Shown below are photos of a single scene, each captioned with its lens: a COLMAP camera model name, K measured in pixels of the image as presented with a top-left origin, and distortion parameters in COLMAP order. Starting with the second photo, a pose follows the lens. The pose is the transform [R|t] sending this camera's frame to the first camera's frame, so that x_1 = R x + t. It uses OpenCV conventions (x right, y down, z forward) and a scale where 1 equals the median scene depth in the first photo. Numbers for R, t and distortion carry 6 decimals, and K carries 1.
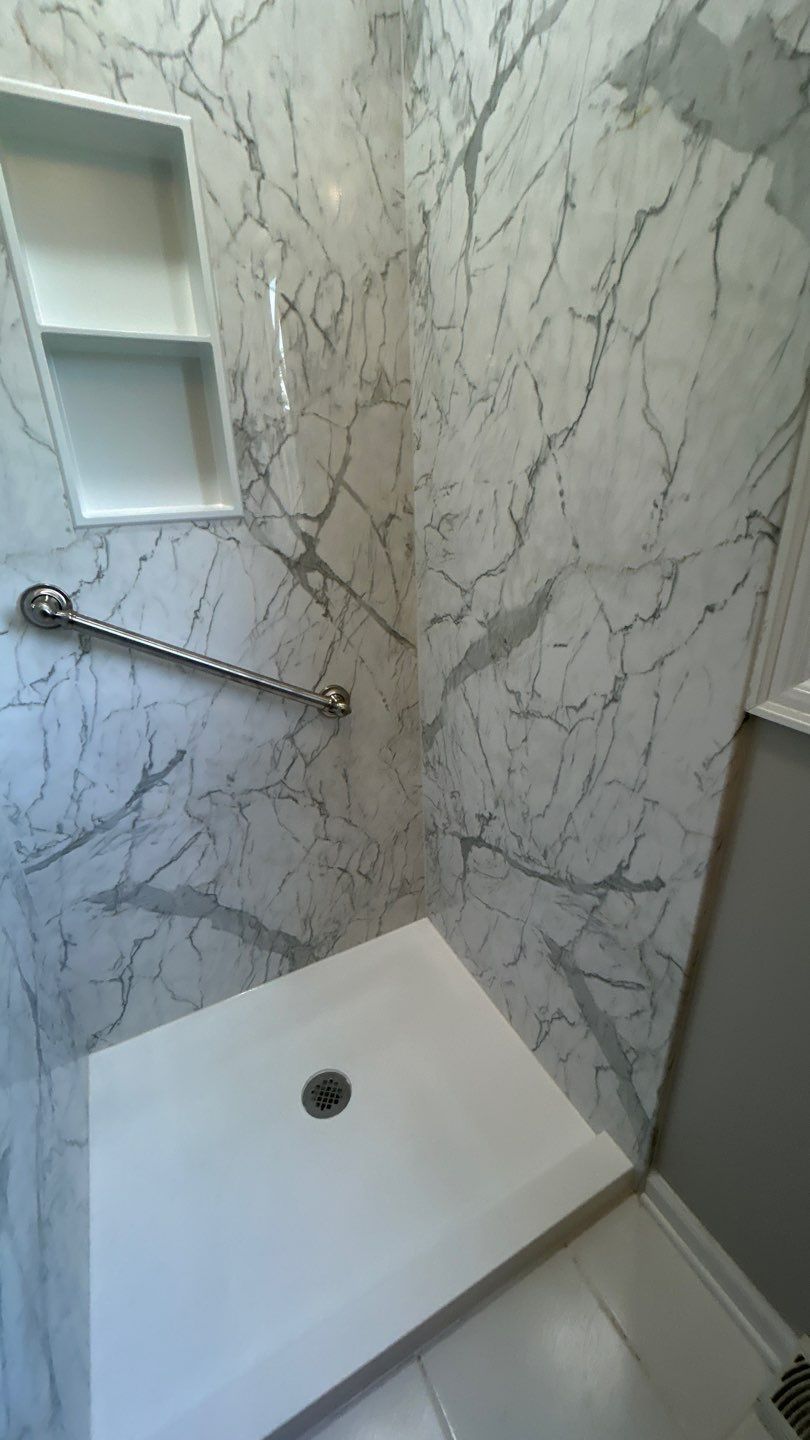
lens RADIAL K [[578.3, 0, 406.1], [0, 578.3, 718.8], [0, 0, 1]] dist [-0.002432, 0.000936]
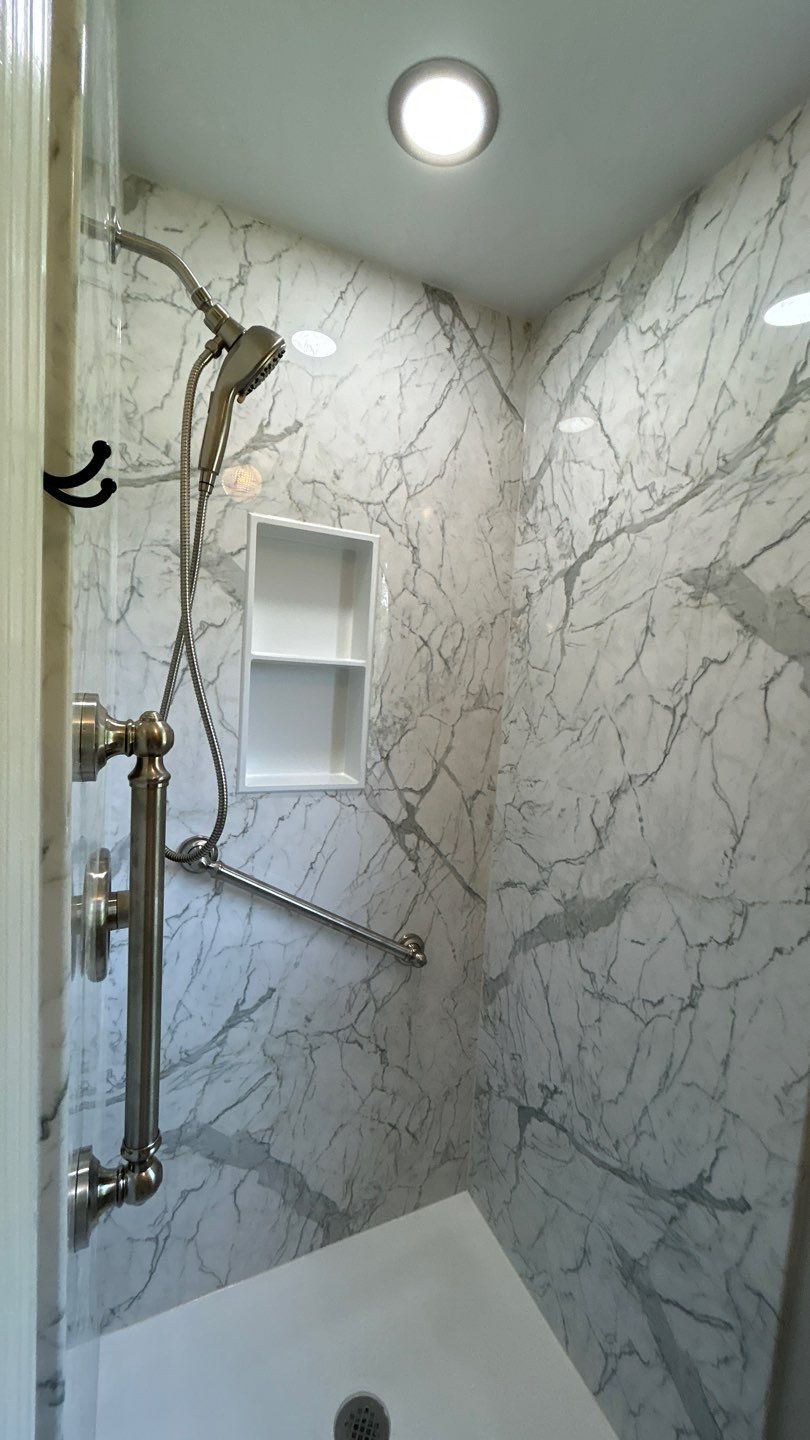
lens RADIAL K [[578.3, 0, 406.1], [0, 578.3, 718.8], [0, 0, 1]] dist [-0.002432, 0.000936]
pose [[0.994635, 0.099863, -0.026998, -0.177649], [-0.103290, 0.944267, -0.312557, -0.119862], [-0.005719, 0.313668, 0.949515, -0.202440]]
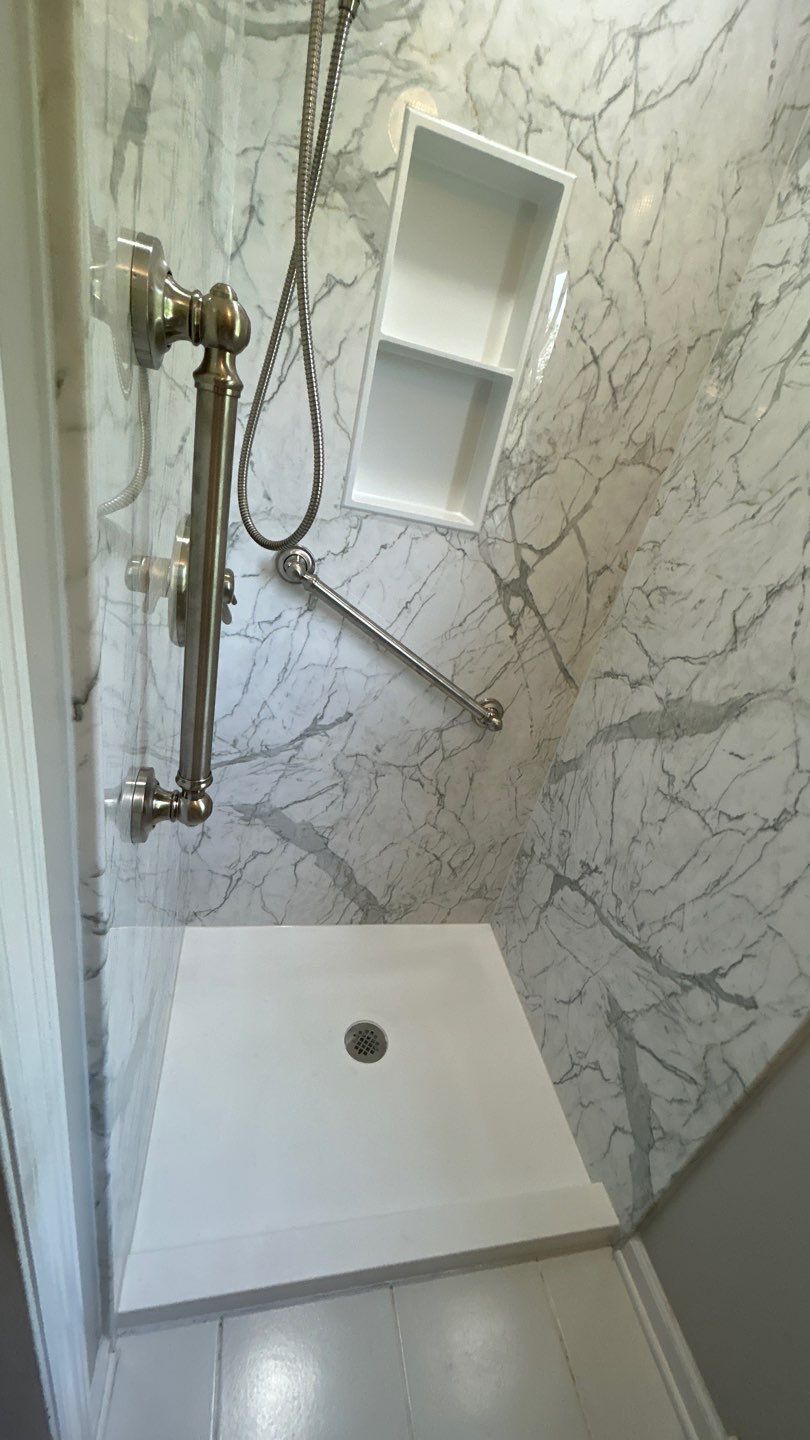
lens RADIAL K [[578.3, 0, 406.1], [0, 578.3, 718.8], [0, 0, 1]] dist [-0.002432, 0.000936]
pose [[0.931406, 0.339374, -0.131560, -0.149373], [-0.332540, 0.940373, 0.071521, -0.056115], [0.147988, -0.022867, 0.988725, -0.101348]]
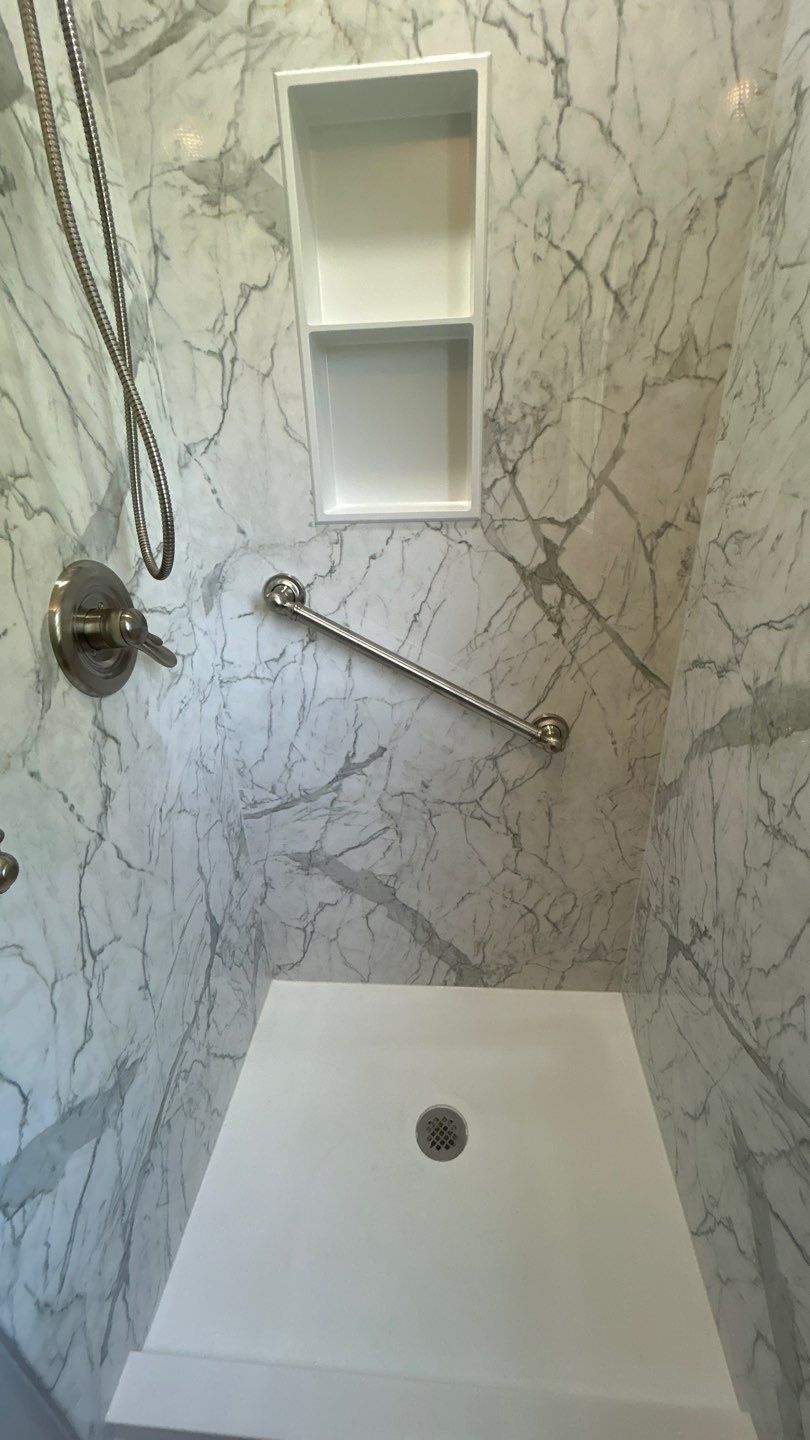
lens RADIAL K [[578.3, 0, 406.1], [0, 578.3, 718.8], [0, 0, 1]] dist [-0.002432, 0.000936]
pose [[0.846971, 0.231063, -0.478800, 0.127049], [-0.202338, 0.972936, 0.111601, -0.125063], [0.491629, 0.002357, 0.870802, 0.161388]]
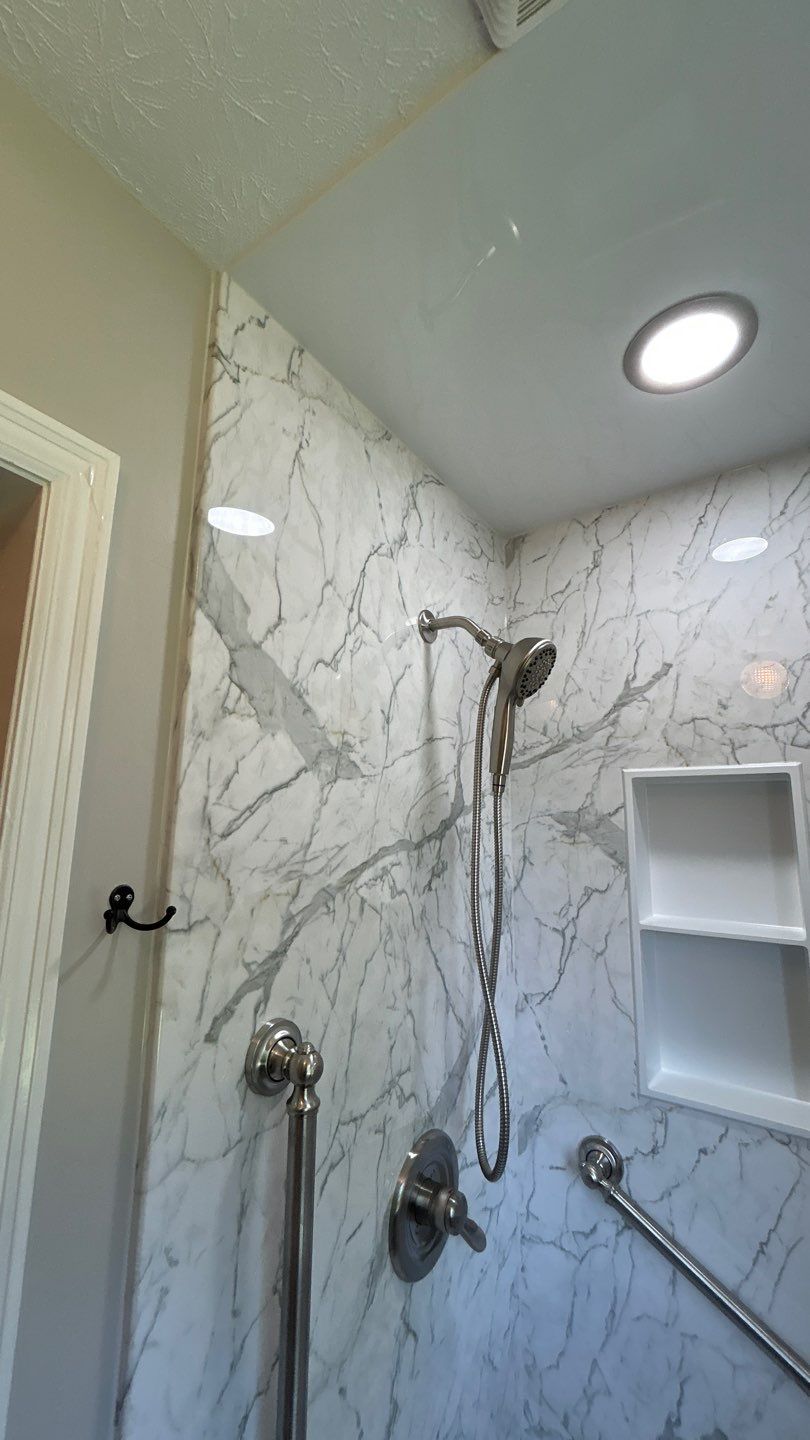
lens RADIAL K [[577.2, 0, 405.5], [0, 577.2, 720.7], [0, 0, 1]] dist [-0.000273, 0.000120]
pose [[0.471539, -0.118913, -0.873791, 0.193525], [-0.370796, 0.872280, -0.318807, -0.390986], [0.800100, 0.474329, 0.367222, -0.031268]]
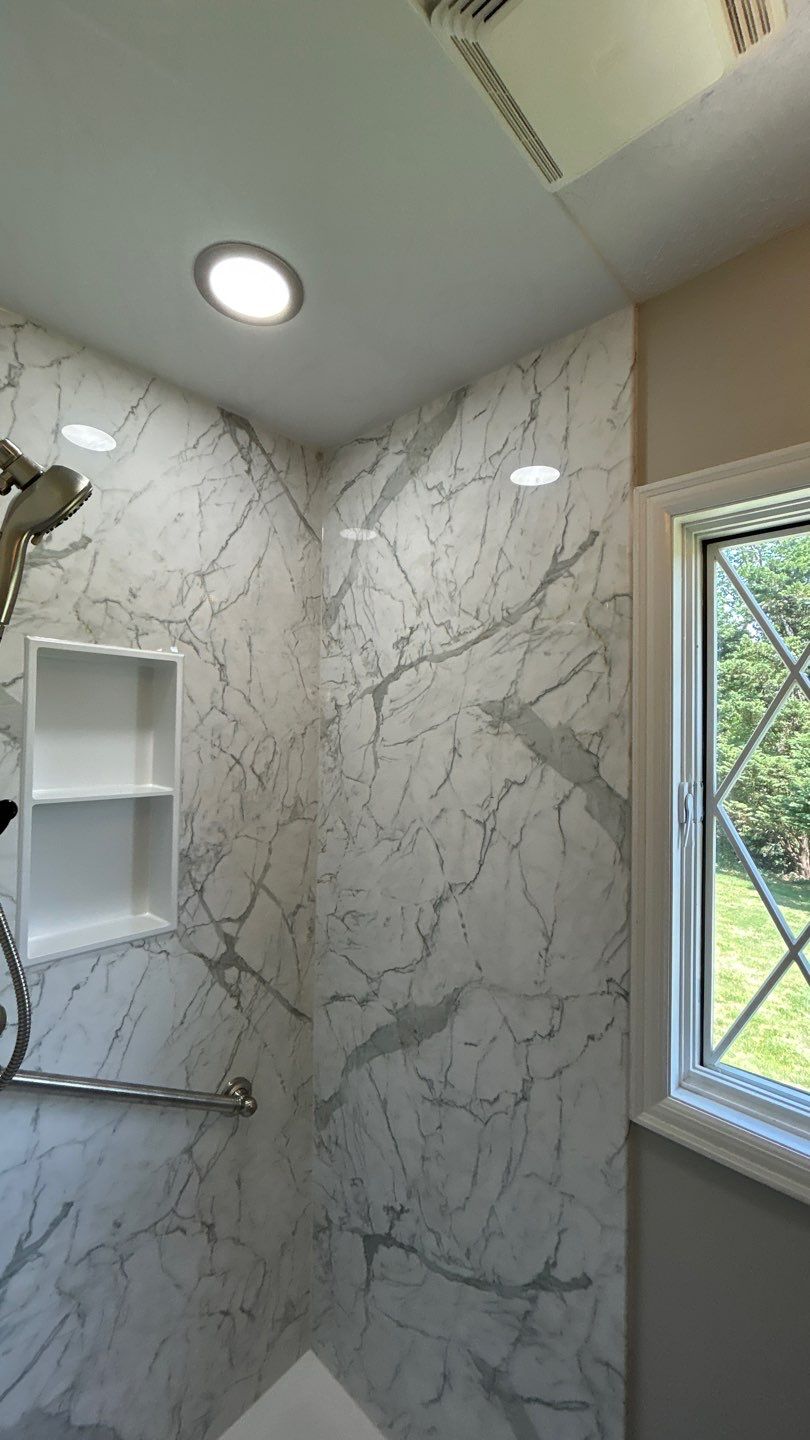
lens RADIAL K [[578.3, 0, 406.1], [0, 578.3, 718.8], [0, 0, 1]] dist [-0.002432, 0.000936]
pose [[0.937315, 0.054617, 0.344177, -0.276118], [0.092852, 0.912796, -0.397721, -0.242200], [-0.335886, 0.404747, 0.850506, -0.239520]]
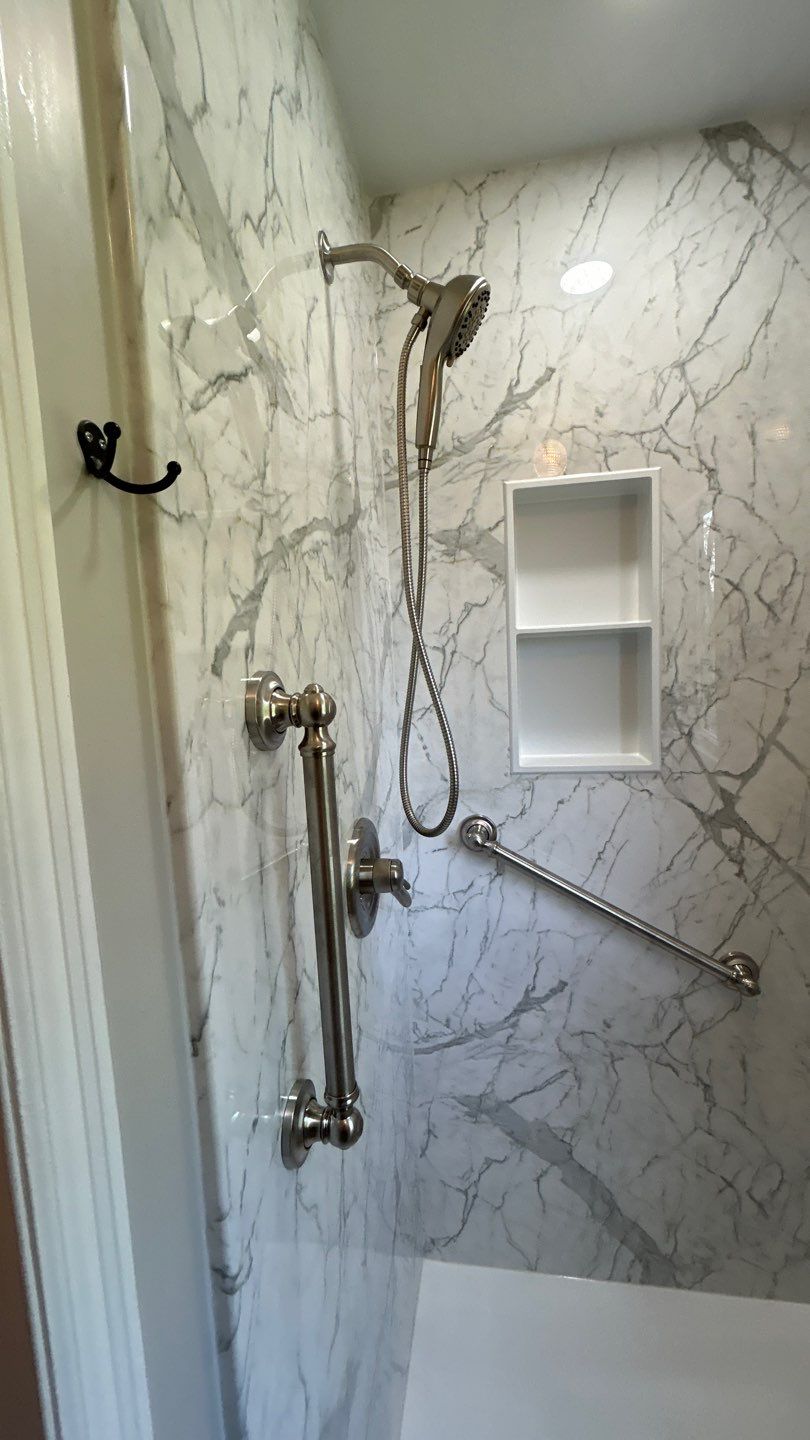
lens RADIAL K [[578.3, 0, 406.1], [0, 578.3, 718.8], [0, 0, 1]] dist [-0.002432, 0.000936]
pose [[0.799624, 0.058313, -0.597663, -0.032813], [-0.214362, 0.957419, -0.193385, -0.144930], [0.560936, 0.282752, 0.778076, -0.083155]]
